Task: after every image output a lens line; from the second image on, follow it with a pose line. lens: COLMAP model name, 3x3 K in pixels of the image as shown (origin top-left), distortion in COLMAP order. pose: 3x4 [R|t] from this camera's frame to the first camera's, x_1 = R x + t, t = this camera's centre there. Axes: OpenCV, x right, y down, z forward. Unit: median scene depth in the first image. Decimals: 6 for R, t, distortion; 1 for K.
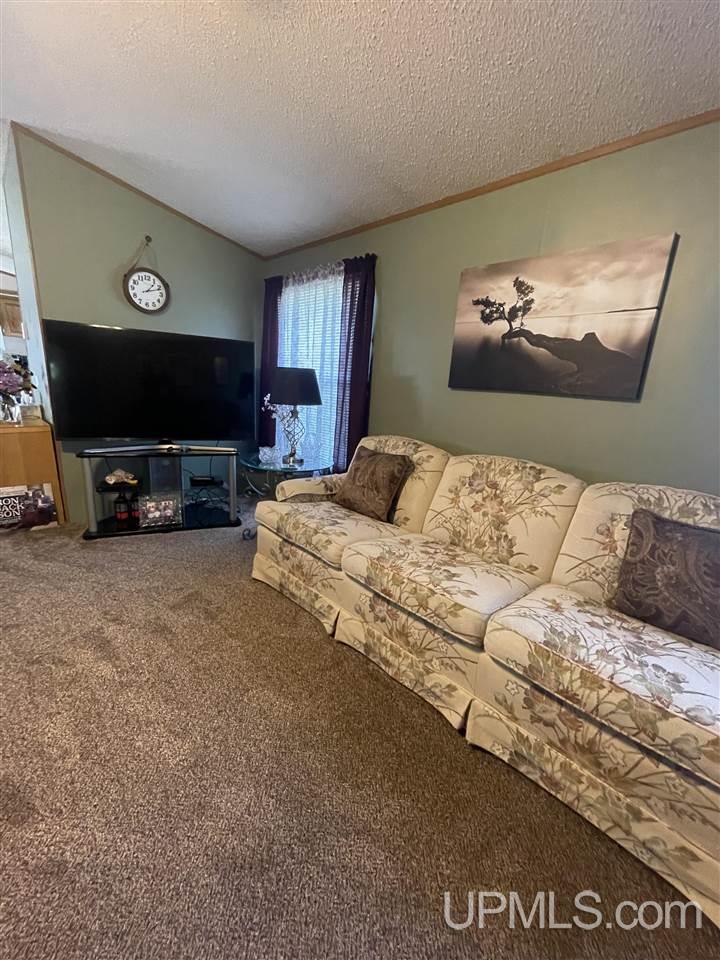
lens RADIAL K [[390.7, 0, 361.3], [0, 390.7, 483.2], [0, 0, 1]] dist [-0.002738, 0.000530]
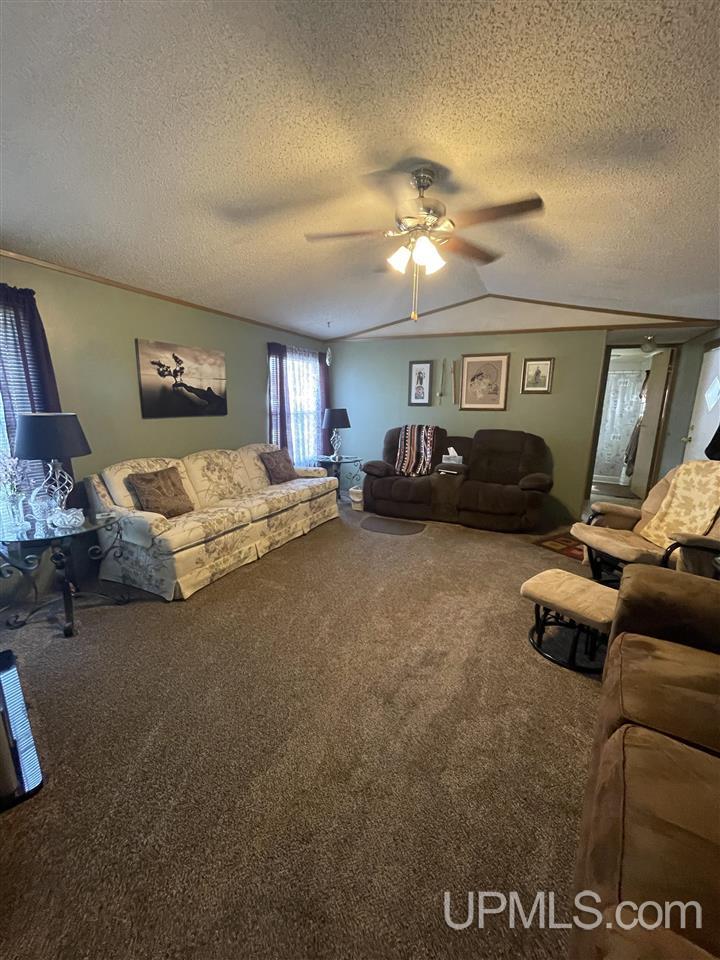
lens RADIAL K [[390.7, 0, 361.3], [0, 390.7, 483.2], [0, 0, 1]] dist [-0.002738, 0.000530]
pose [[-0.344243, -0.268522, 0.899663, -1.651710], [0.192669, 0.917632, 0.347607, -0.439308], [-0.918899, 0.292998, -0.264153, 0.857140]]
